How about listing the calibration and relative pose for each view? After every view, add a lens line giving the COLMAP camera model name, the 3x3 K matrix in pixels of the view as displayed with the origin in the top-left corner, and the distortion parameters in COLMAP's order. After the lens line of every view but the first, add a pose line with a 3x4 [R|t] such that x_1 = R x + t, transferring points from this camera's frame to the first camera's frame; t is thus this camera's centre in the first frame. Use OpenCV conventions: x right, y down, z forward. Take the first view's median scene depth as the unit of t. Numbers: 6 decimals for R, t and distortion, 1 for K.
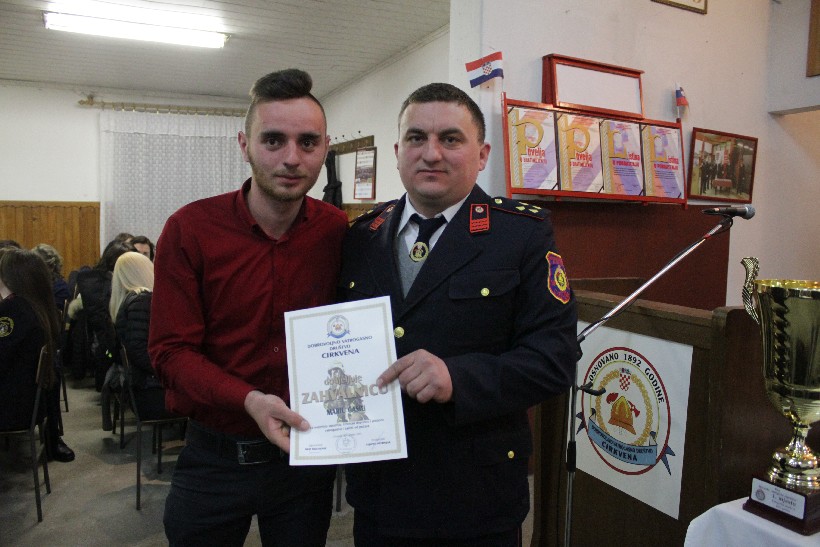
lens RADIAL K [[686.9, 0, 404.6], [0, 686.9, 277.1], [0, 0, 1]] dist [-0.160493, 0.140925]
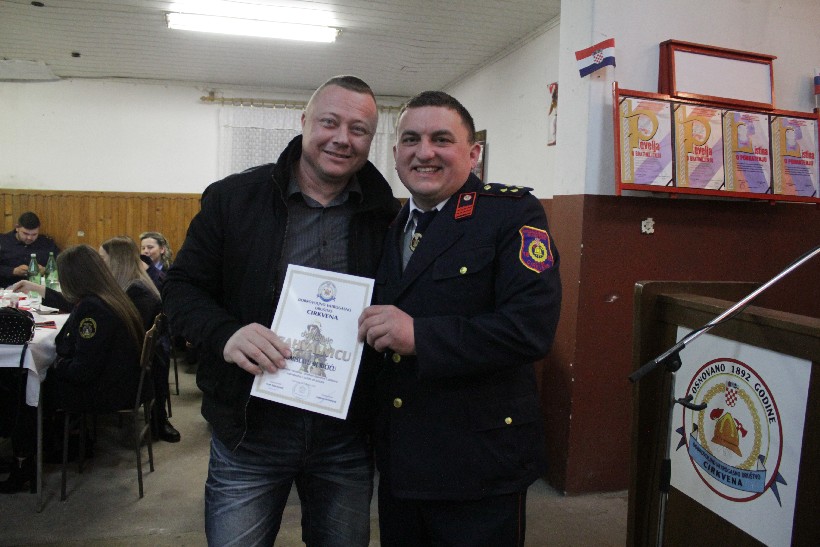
lens RADIAL K [[686.9, 0, 401.0], [0, 686.9, 278.4], [0, 0, 1]] dist [-0.160493, 0.140925]
pose [[0.983404, 0.030449, -0.178854, 0.025259], [-0.029461, 0.999532, 0.008174, 0.001477], [0.179019, -0.002769, 0.983842, 0.026774]]
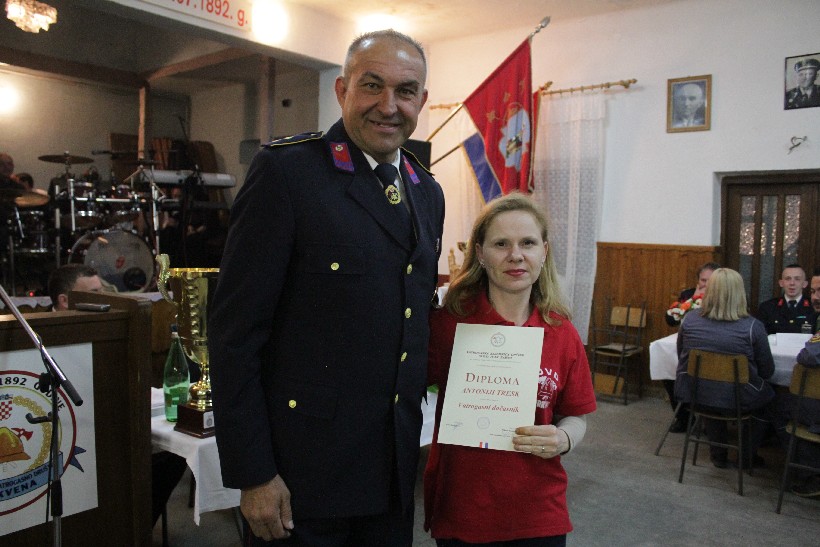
lens RADIAL K [[686.9, 0, 403.3], [0, 686.9, 273.5], [0, 0, 1]] dist [-0.160493, 0.140925]
pose [[-0.433987, -0.060468, 0.898887, -0.361576], [0.070690, 0.992383, 0.100887, -0.039214], [-0.898141, 0.107326, -0.426407, 0.476770]]
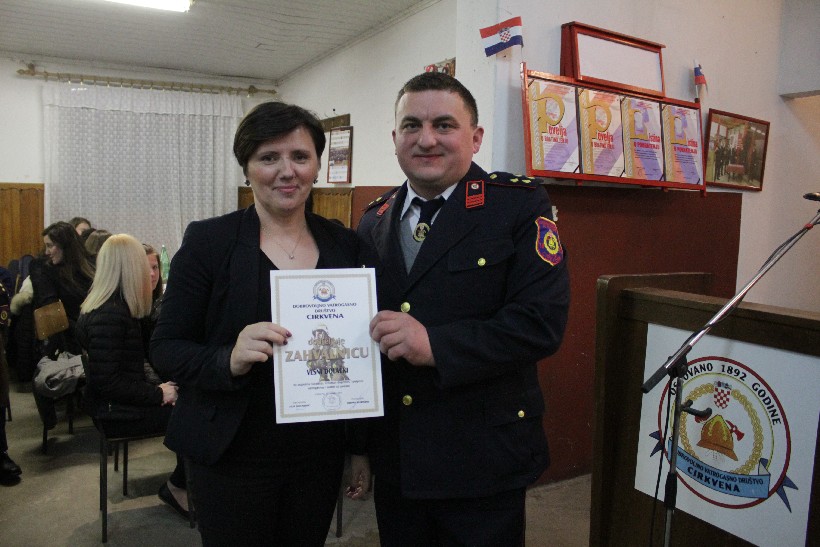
lens RADIAL K [[686.9, 0, 404.5], [0, 686.9, 277.7], [0, 0, 1]] dist [-0.160493, 0.140925]
pose [[0.996597, -0.000651, 0.082428, -0.075012], [-0.000937, 0.999815, 0.019232, -0.005865], [-0.082425, -0.019244, 0.996411, 0.111902]]
